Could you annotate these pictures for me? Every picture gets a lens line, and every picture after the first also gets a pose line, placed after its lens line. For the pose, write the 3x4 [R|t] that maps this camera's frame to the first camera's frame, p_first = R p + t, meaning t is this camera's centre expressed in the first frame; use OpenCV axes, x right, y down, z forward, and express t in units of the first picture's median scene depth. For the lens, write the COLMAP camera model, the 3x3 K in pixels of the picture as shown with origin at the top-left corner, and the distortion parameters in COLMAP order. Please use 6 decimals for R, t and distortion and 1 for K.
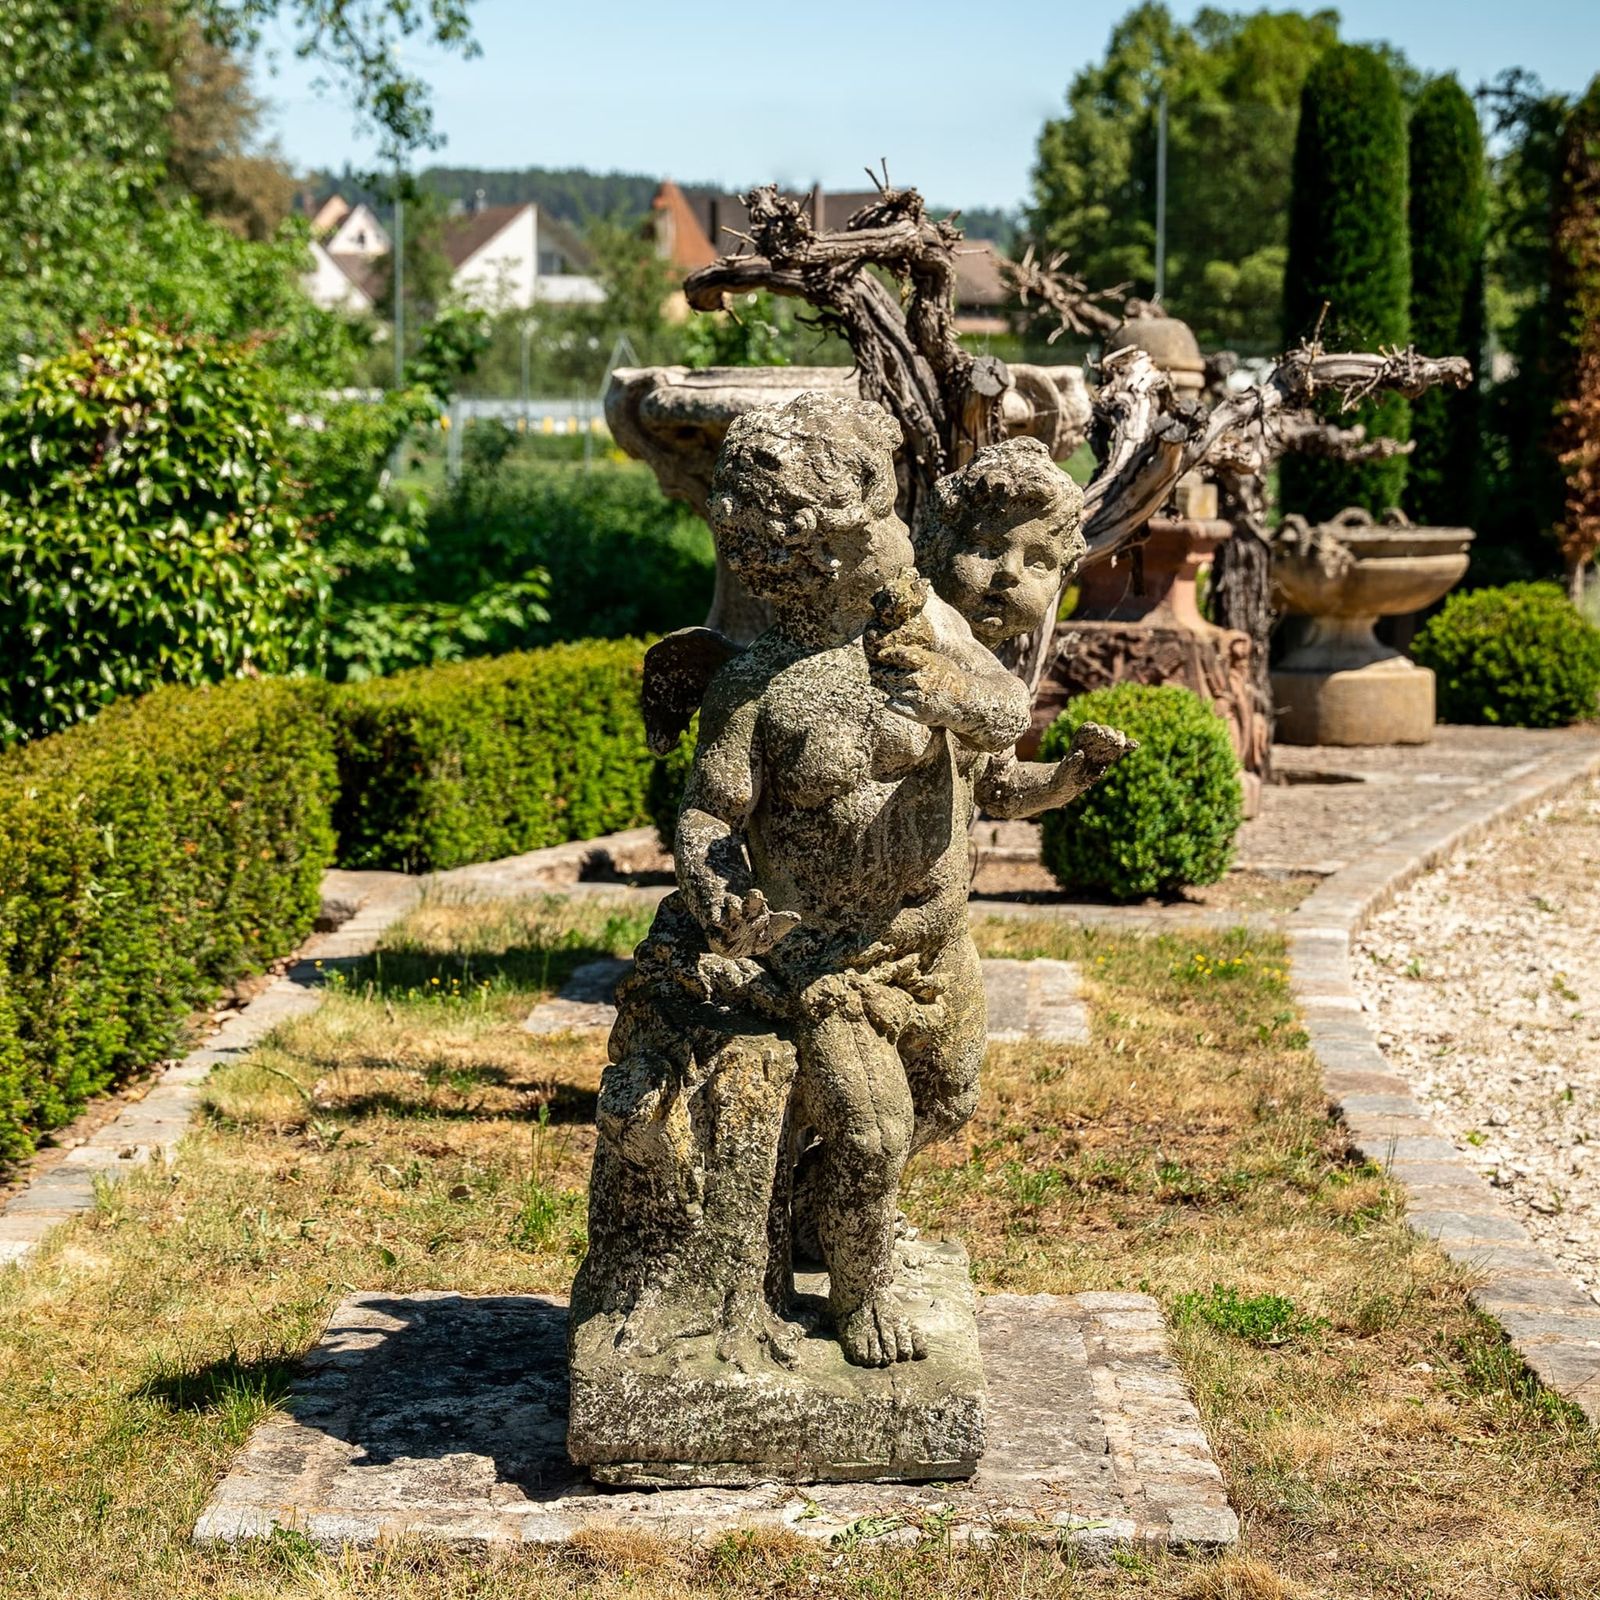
lens RADIAL K [[3875.0, 0, 800.0], [0, 3875.0, 800.0], [0, 0, 1]] dist [0.075956, 0.038933]
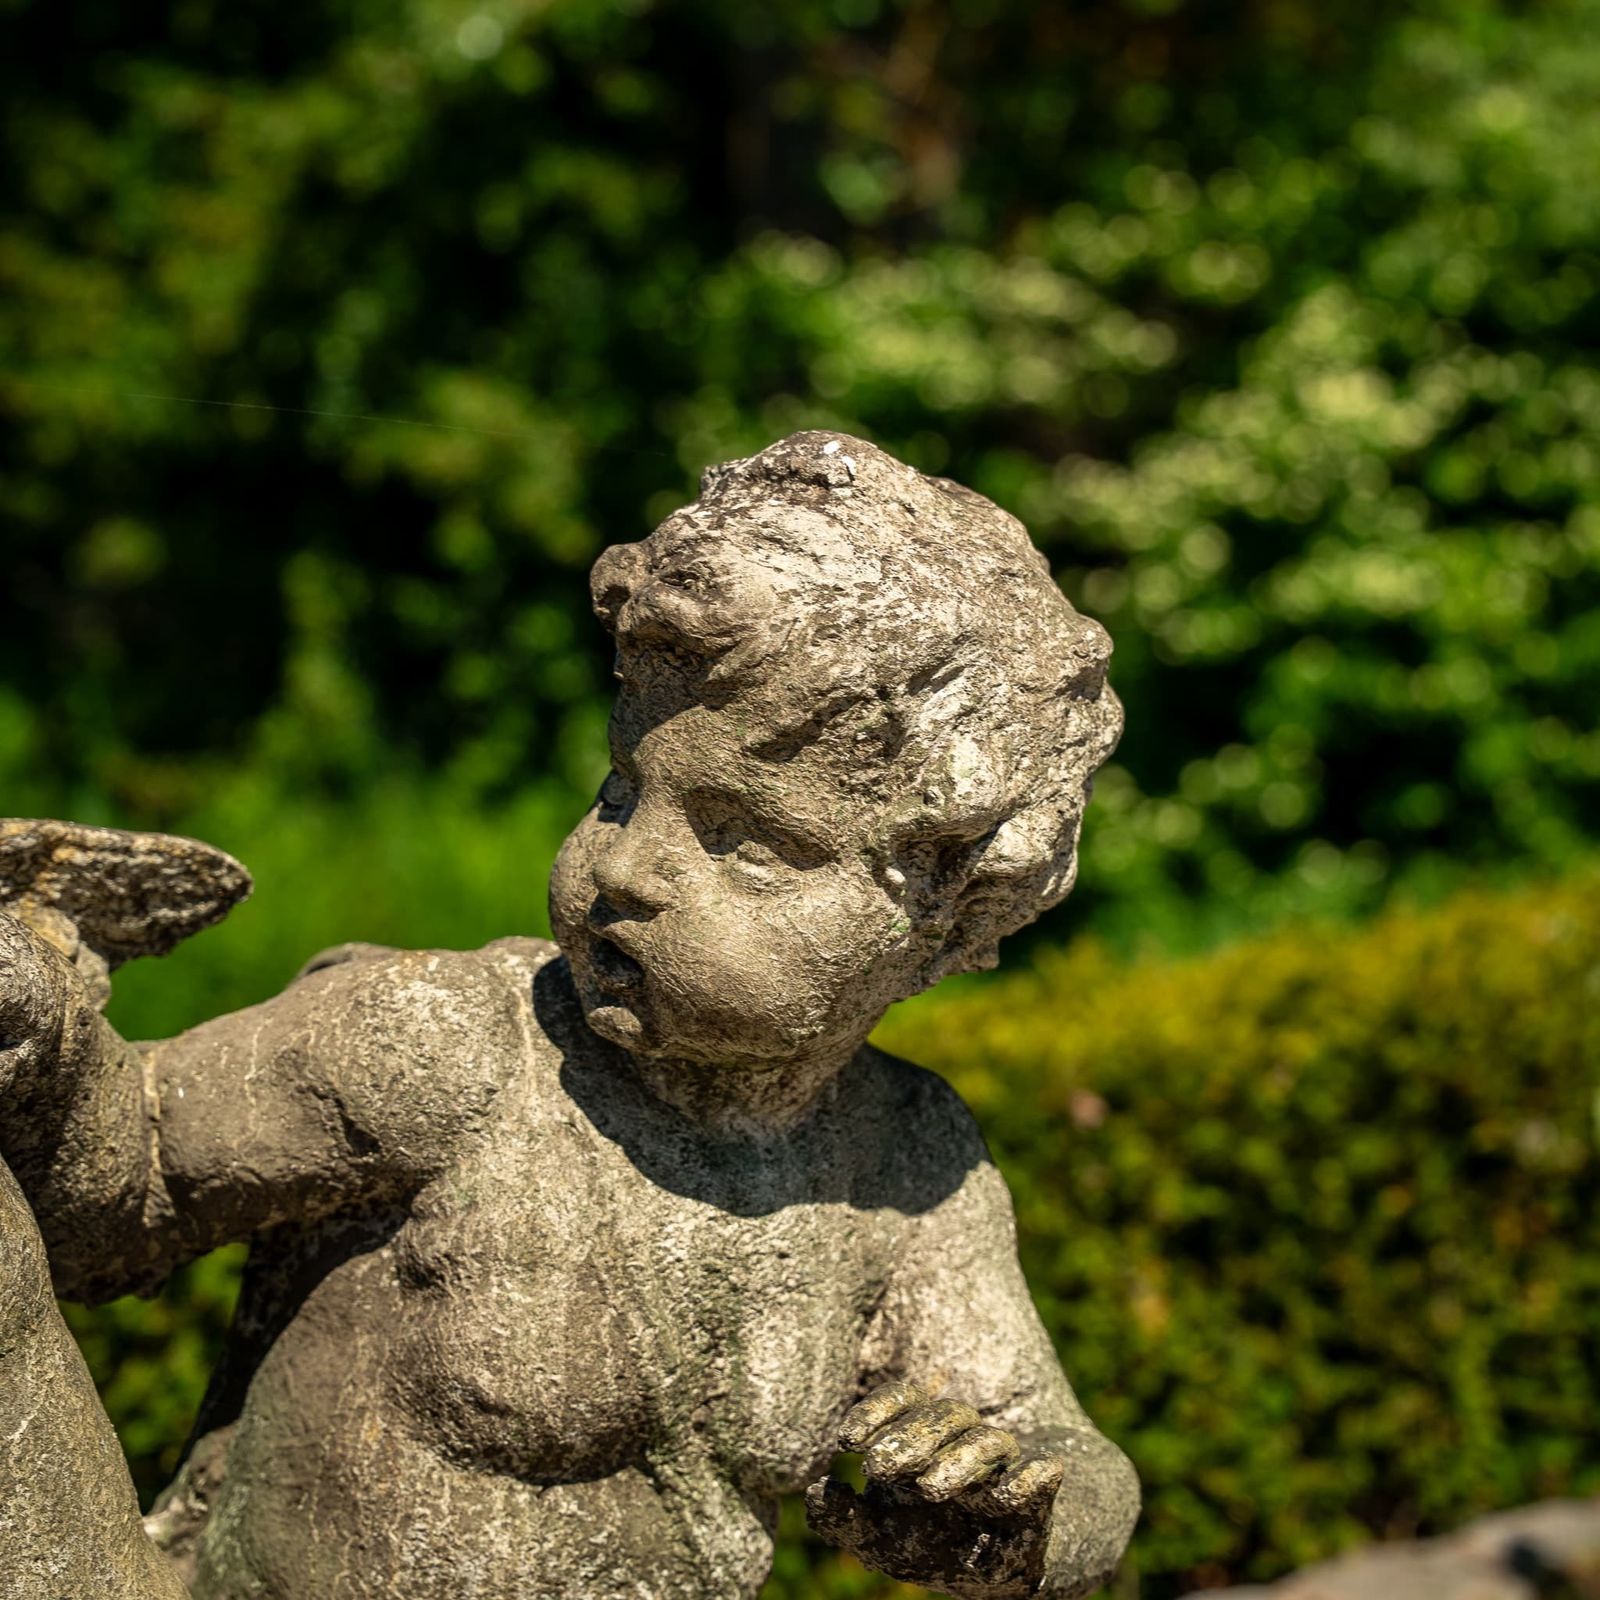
lens RADIAL K [[3911.2, 0, 869.5], [0, 3911.2, 668.1], [0, 0, 1]] dist [0.221850, 0.201219]
pose [[0.625559, 0.055221, -0.778220, 0.335833], [-0.047067, 0.998346, 0.033007, -0.093180], [0.778756, 0.015981, 0.627124, 0.878982]]
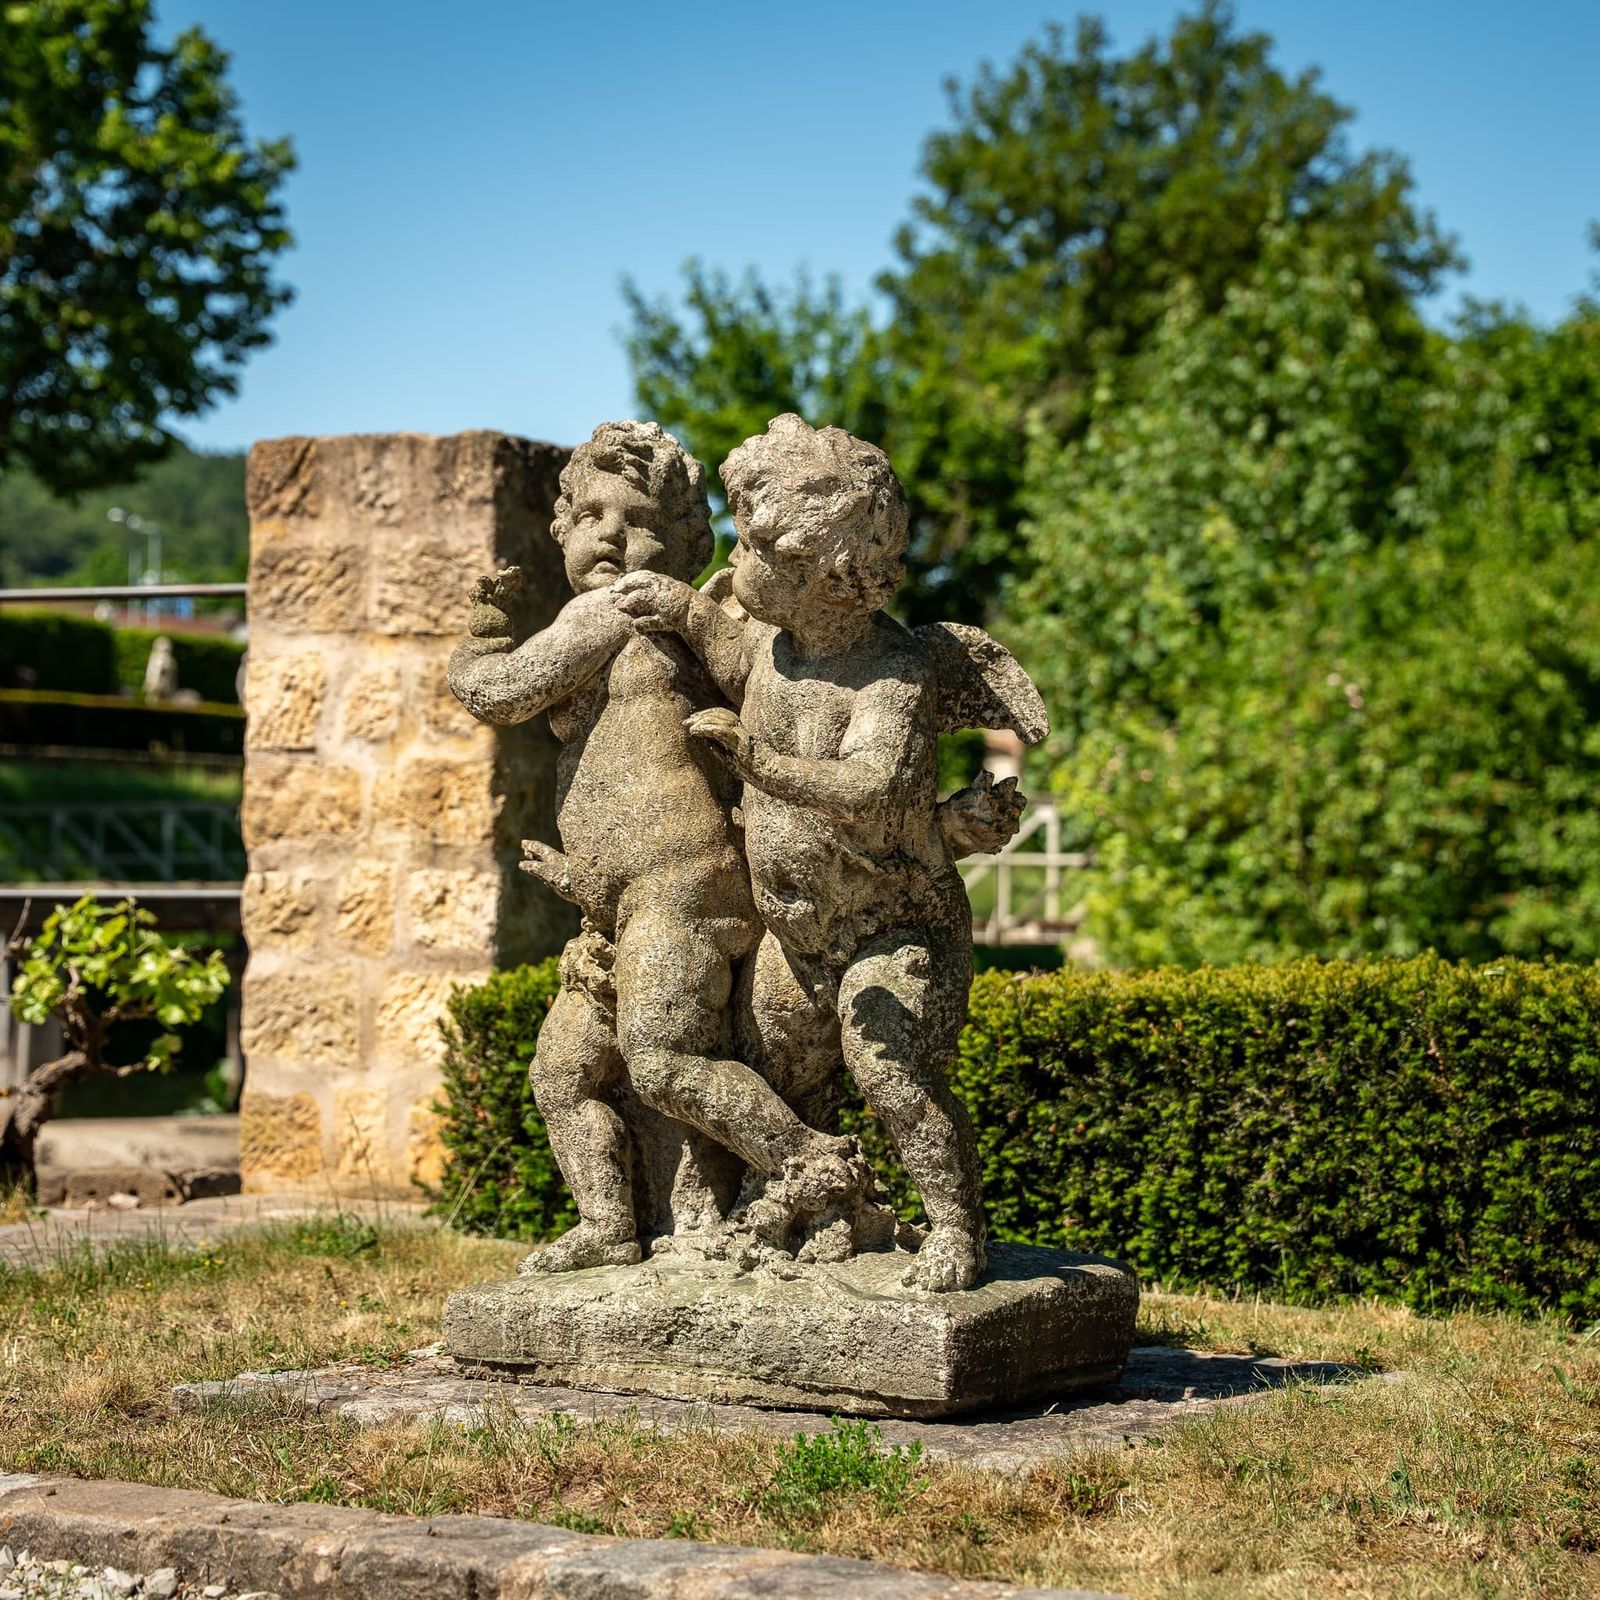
lens RADIAL K [[3677.5, 0, 769.8], [0, 3677.5, 779.3], [0, 0, 1]] dist [0.273771, 0.169463]
pose [[-0.540348, -0.039260, -0.840525, 0.893037], [-0.087427, 0.996124, 0.009677, -0.013730], [0.836888, 0.078713, -0.541686, 1.631042]]
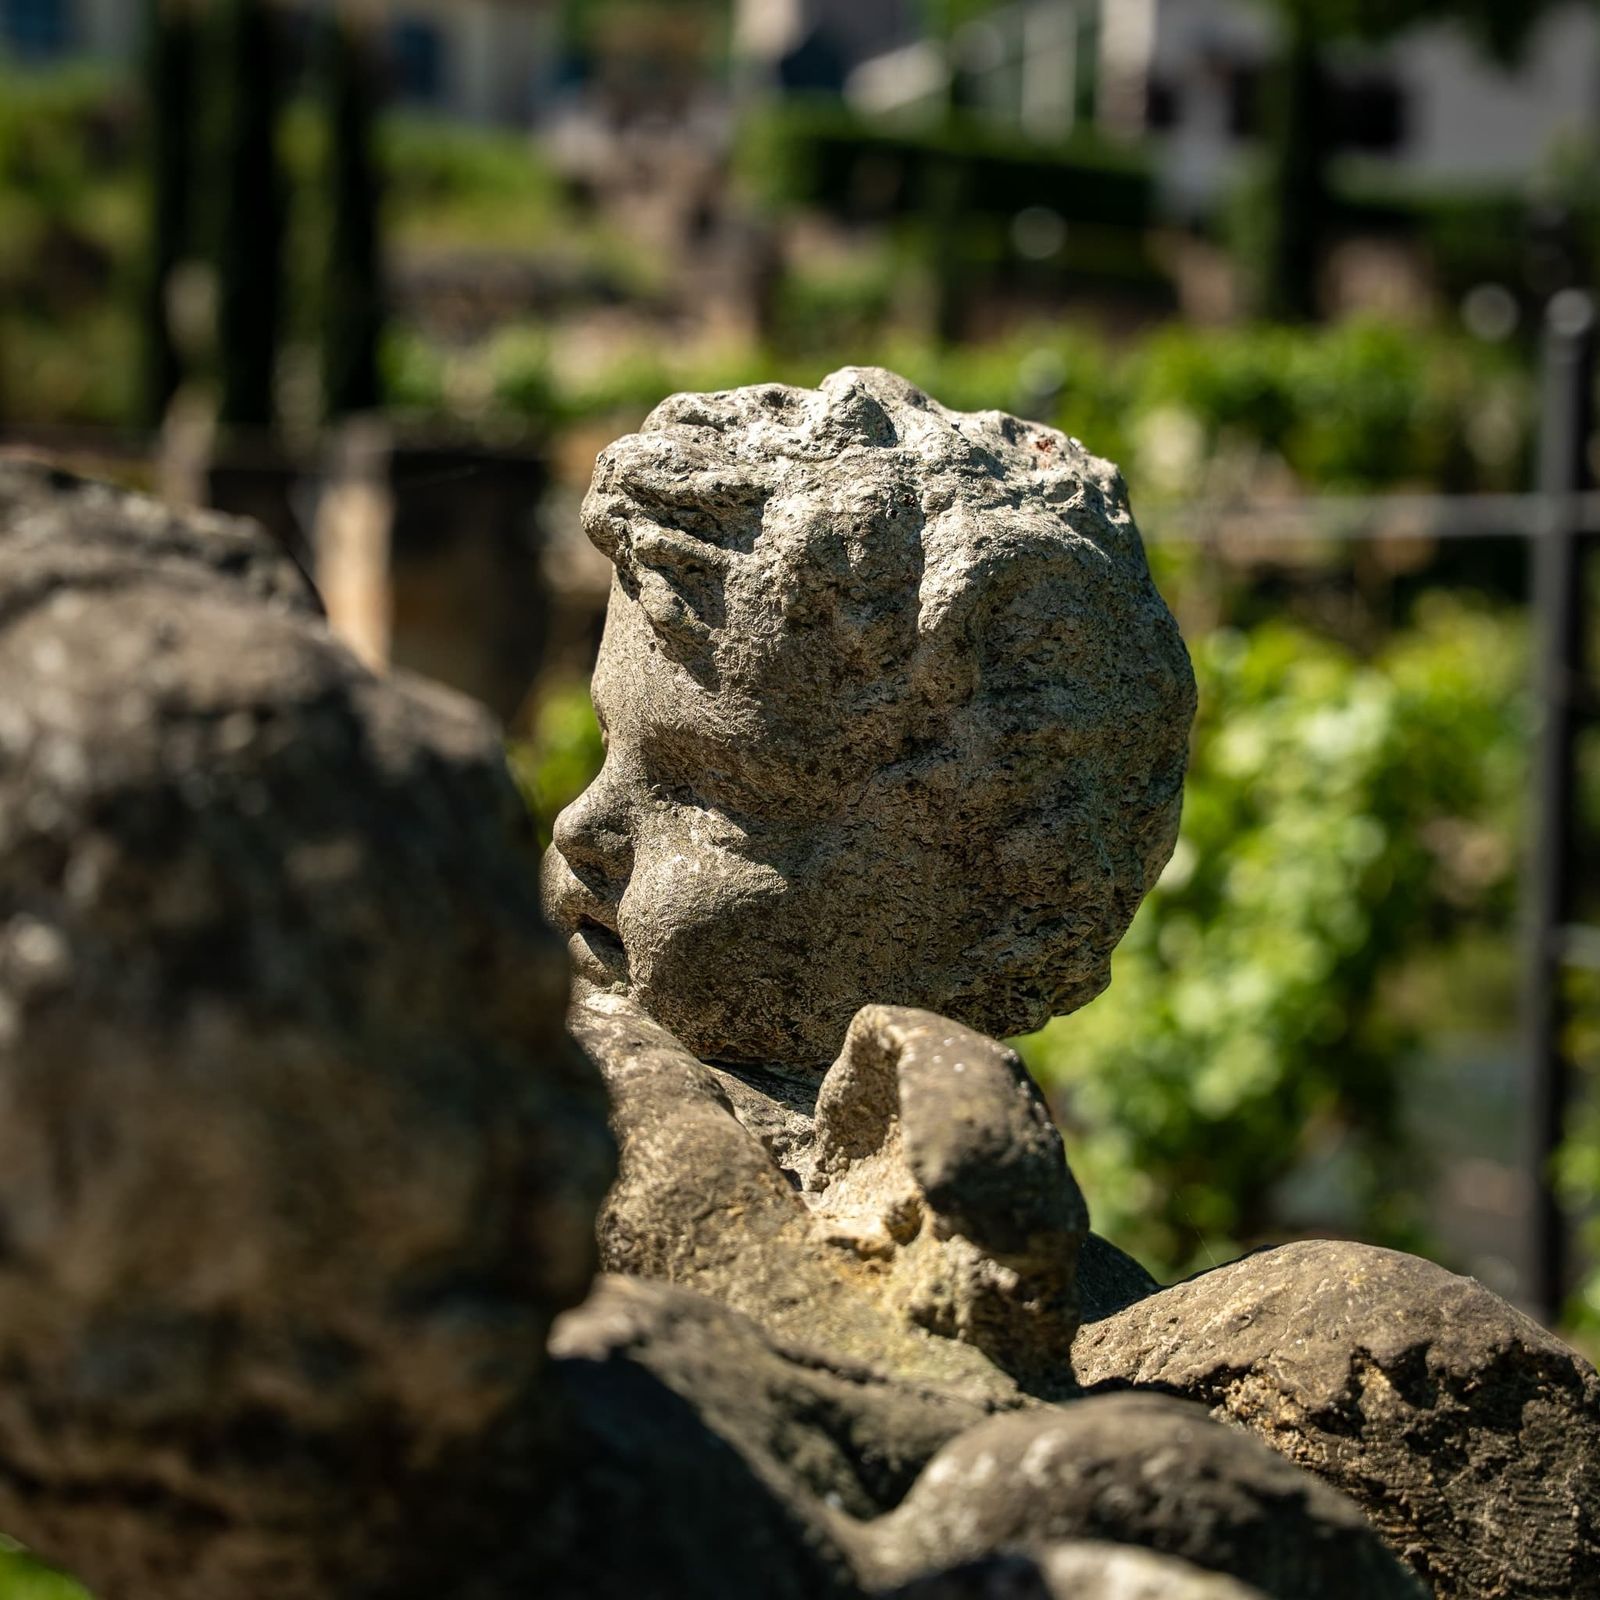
lens RADIAL K [[3721.1, 0, 800.0], [0, 3721.1, 800.0], [0, 0, 1]] dist [0.198760, 0.473146]
pose [[-0.989903, -0.020547, -0.140250, 0.049675], [-0.042135, 0.987367, 0.152744, -0.116357], [0.135340, 0.157111, -0.978263, 1.289456]]
